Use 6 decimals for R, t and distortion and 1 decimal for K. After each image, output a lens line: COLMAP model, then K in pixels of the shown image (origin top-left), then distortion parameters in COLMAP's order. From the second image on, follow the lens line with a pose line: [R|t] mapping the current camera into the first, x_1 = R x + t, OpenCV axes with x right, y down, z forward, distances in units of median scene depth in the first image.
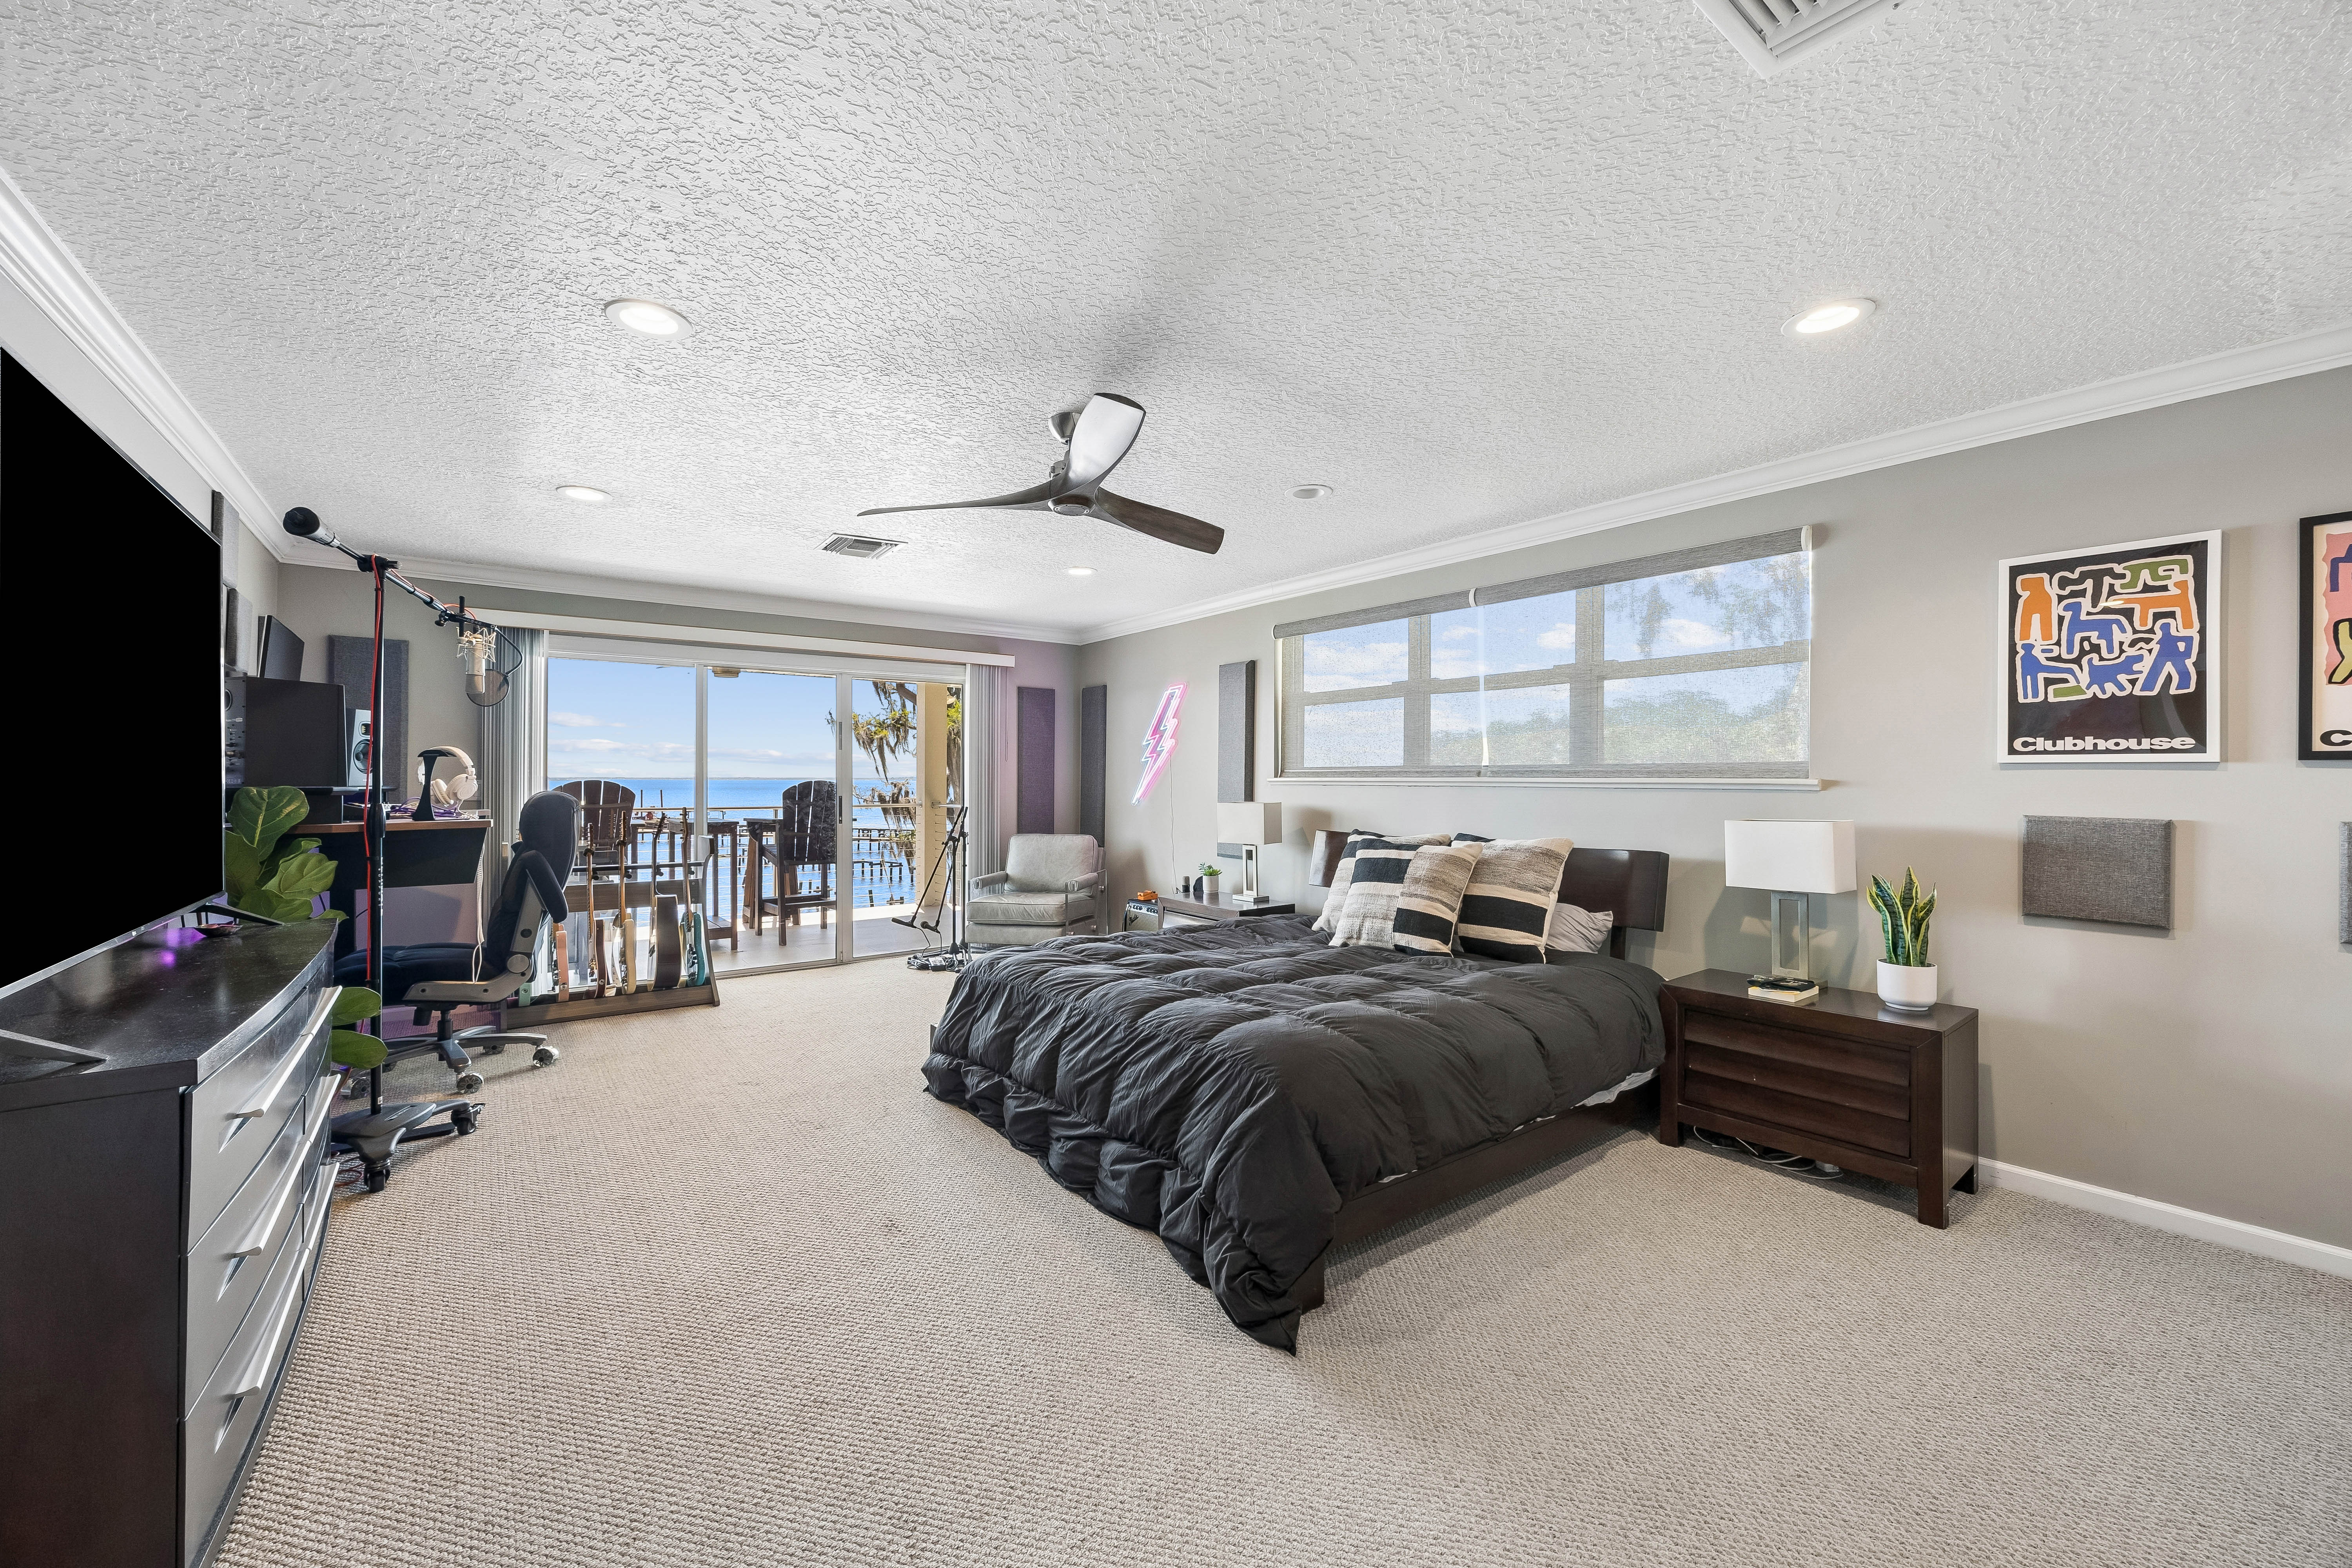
lens RADIAL K [[900.8, 0, 1170.0], [0, 900.8, 781.6], [0, 0, 1]] dist [0.002853, 0.000486]
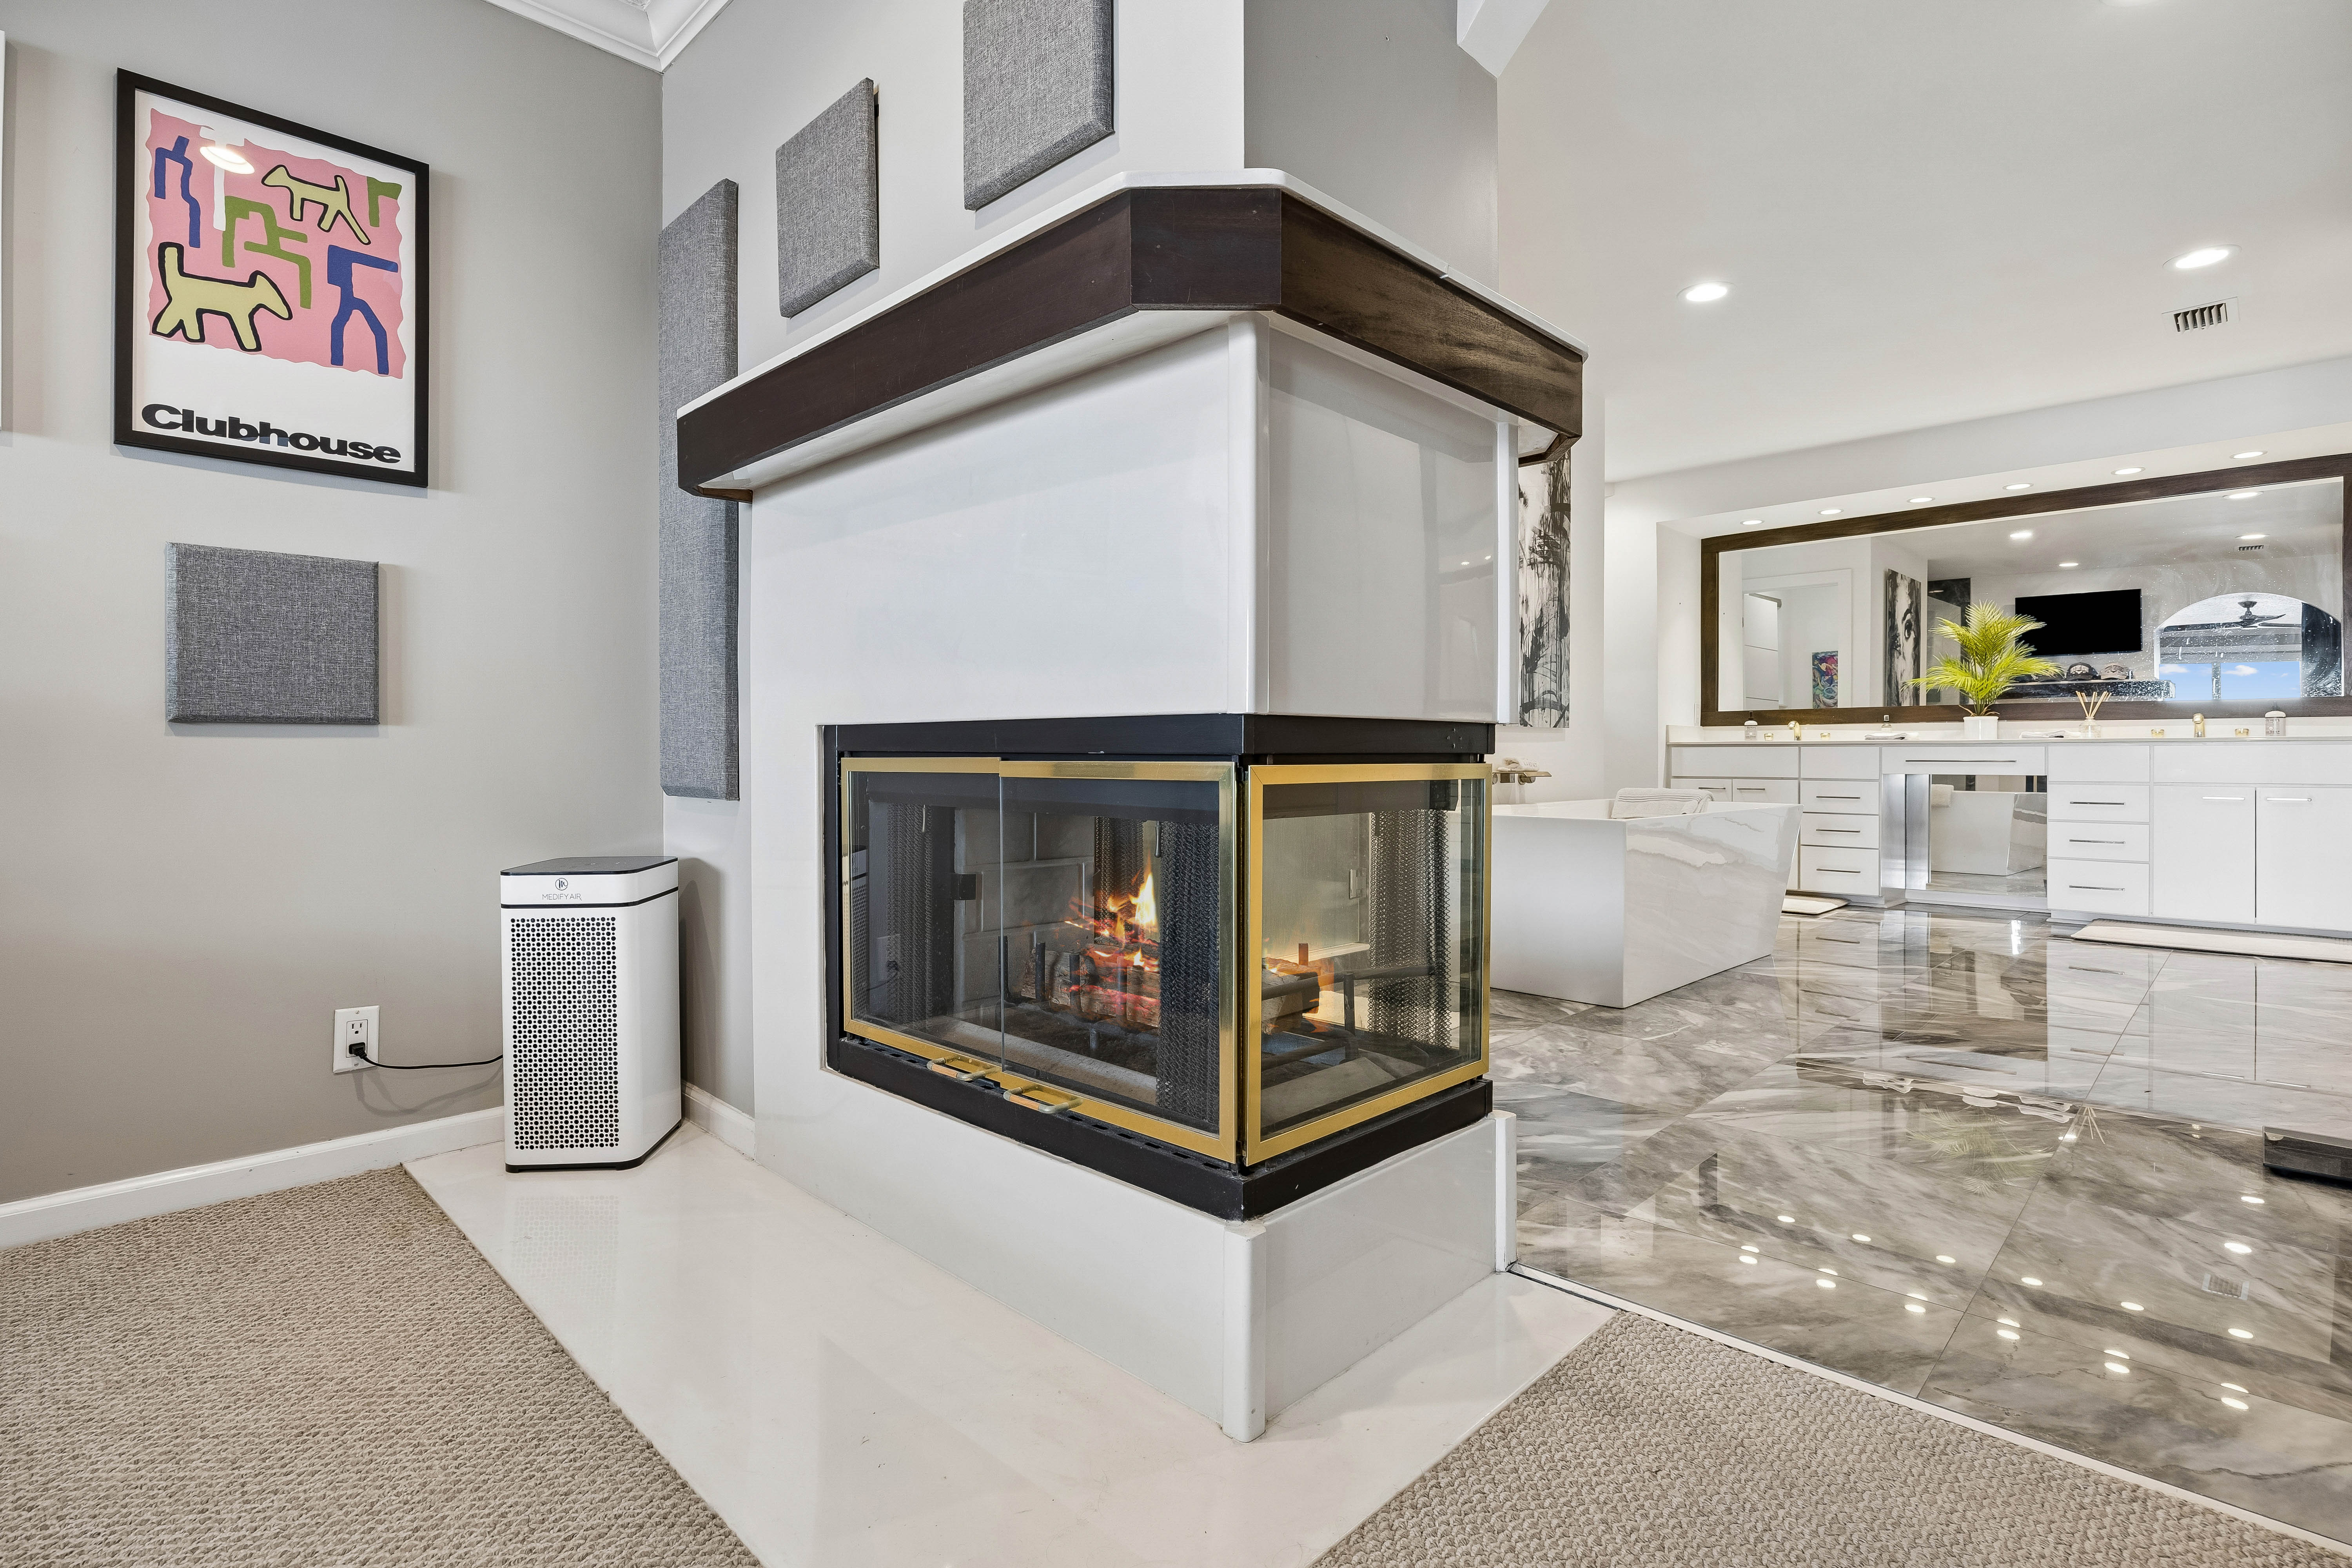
lens RADIAL K [[1154.4, 0, 1180.1], [0, 1154.4, 755.1], [0, 0, 1]] dist [-0.005931, -0.001349]
pose [[-0.132664, -0.006813, 0.991138, 0.294738], [-0.006785, 0.999959, 0.005965, 0.162654], [-0.991138, -0.005933, -0.132705, 0.311212]]
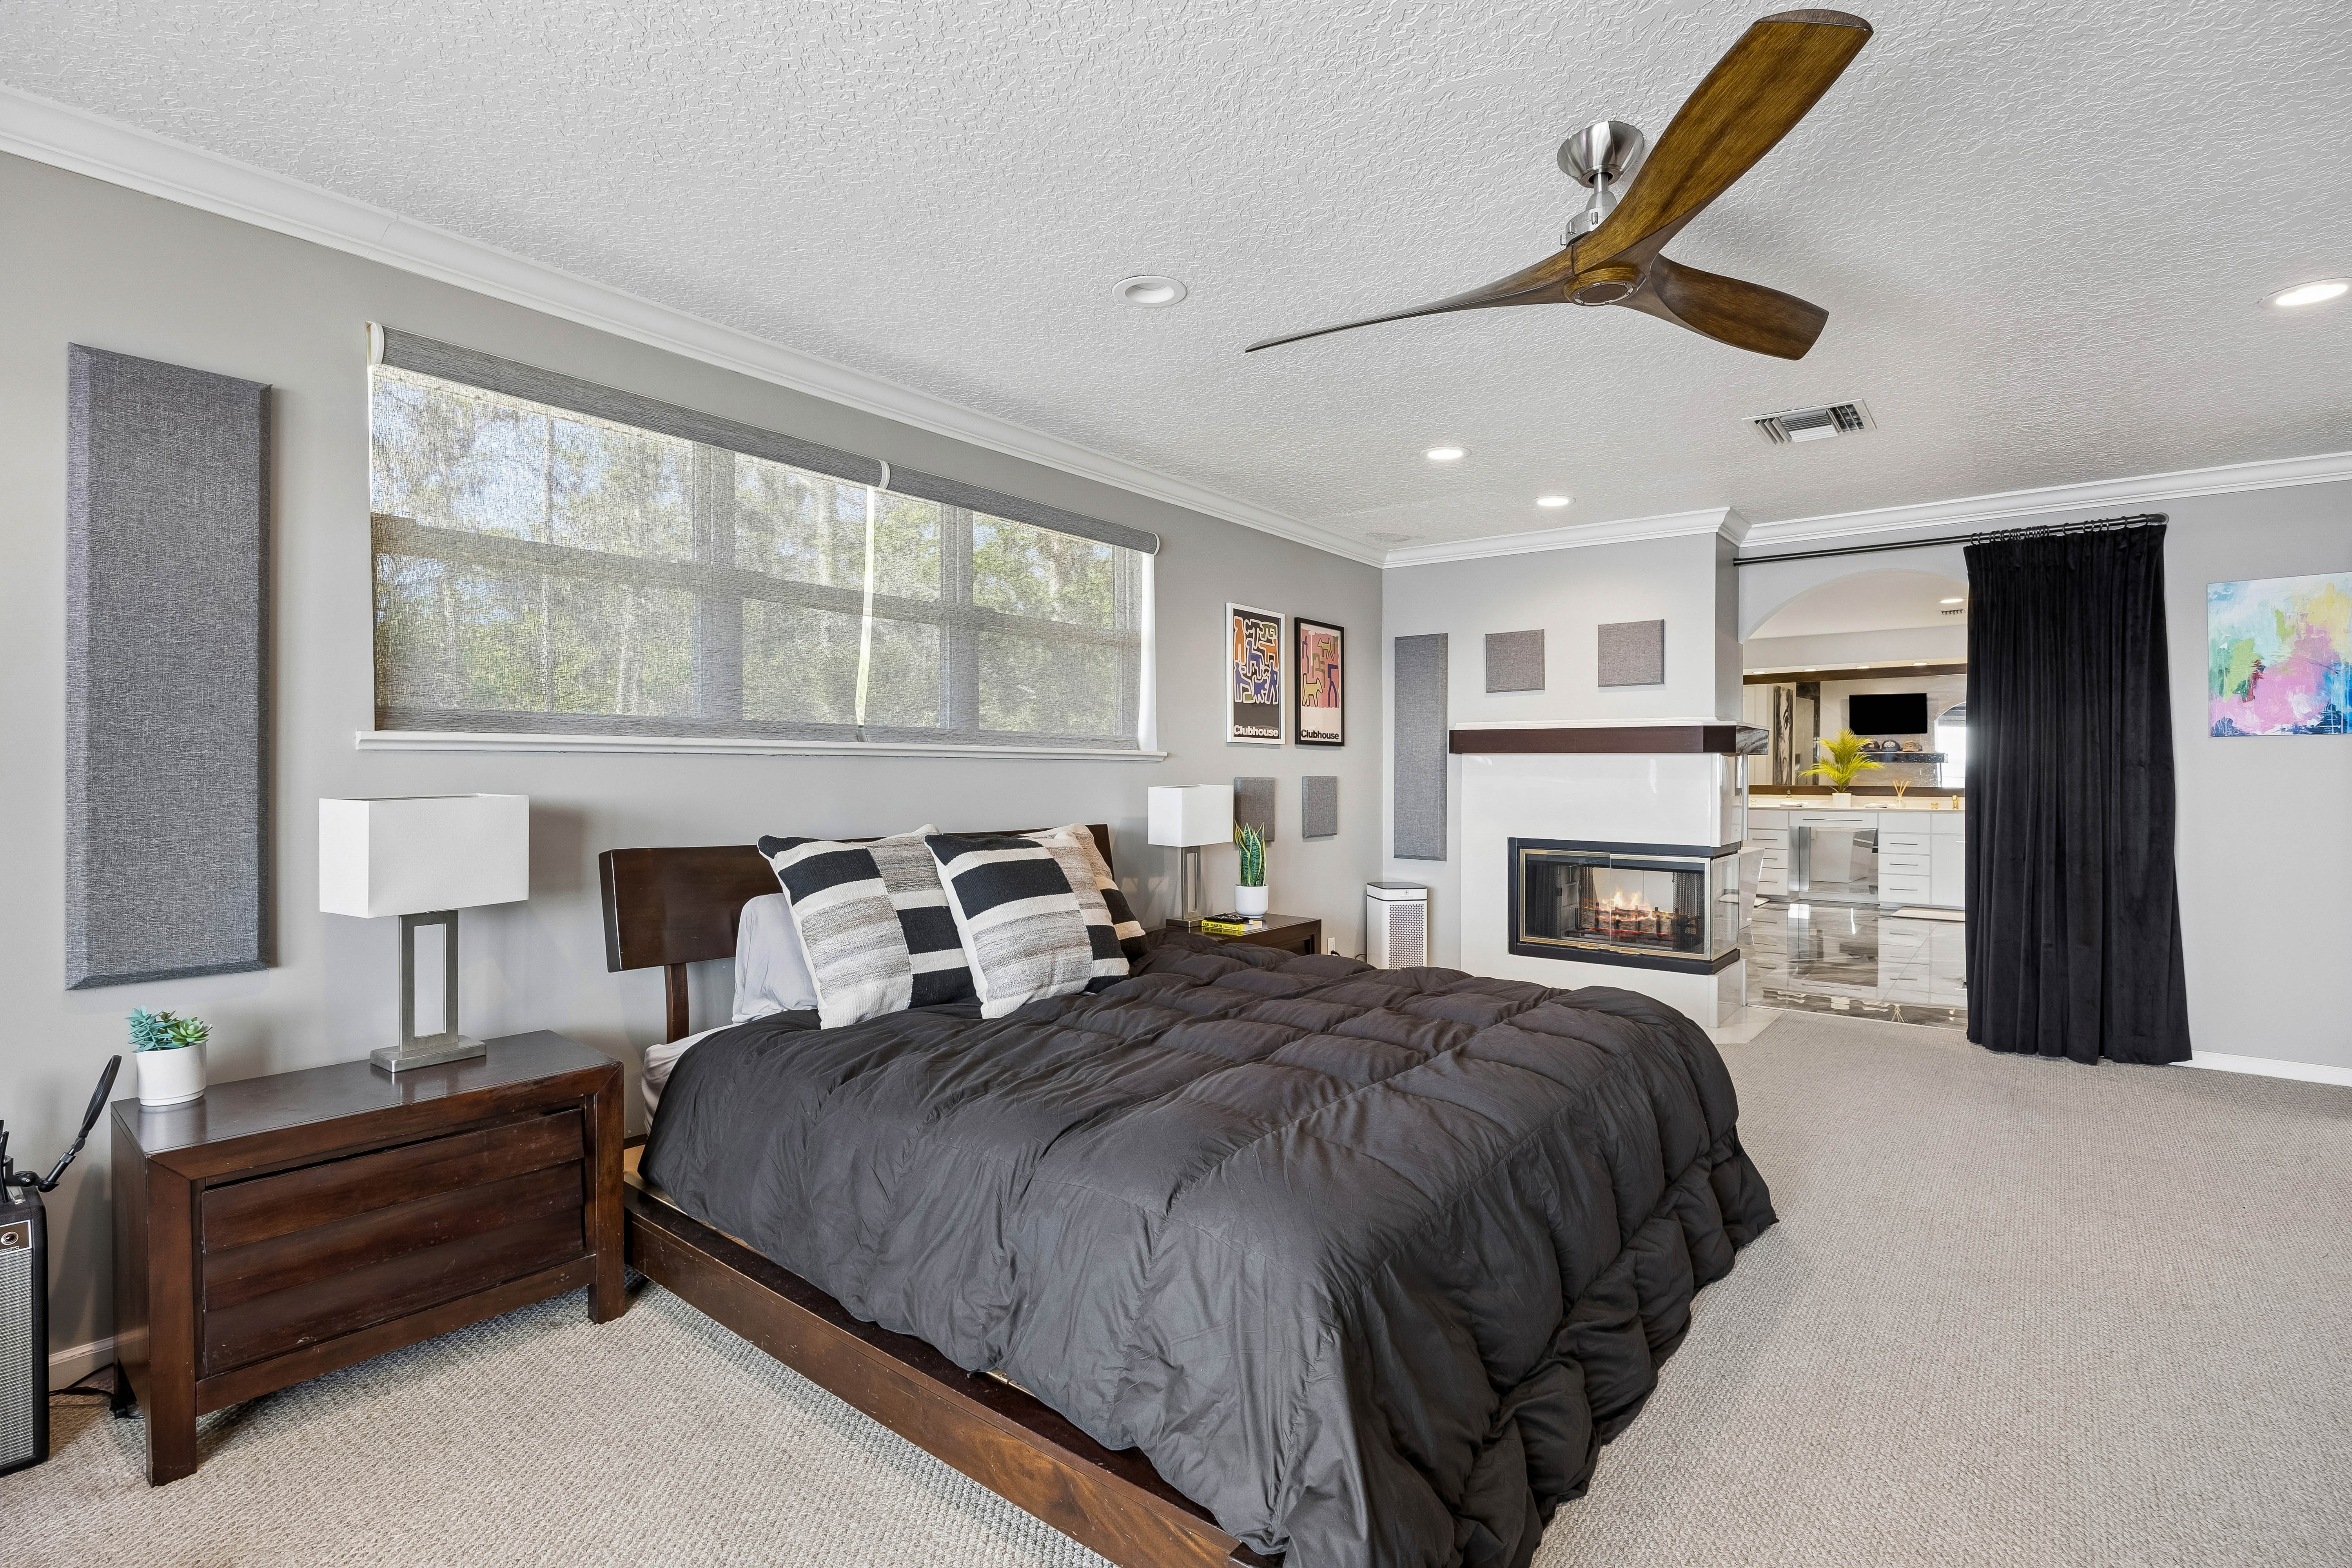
lens RADIAL K [[1122.3, 0, 1178.0], [0, 1122.3, 781.9], [0, 0, 1]] dist [-0.000748, -0.000156]
pose [[-0.238755, -0.019152, 0.970891, -0.852266], [-0.010593, 0.999797, 0.017118, 0.014375], [-0.971022, -0.006198, -0.238910, 1.566939]]
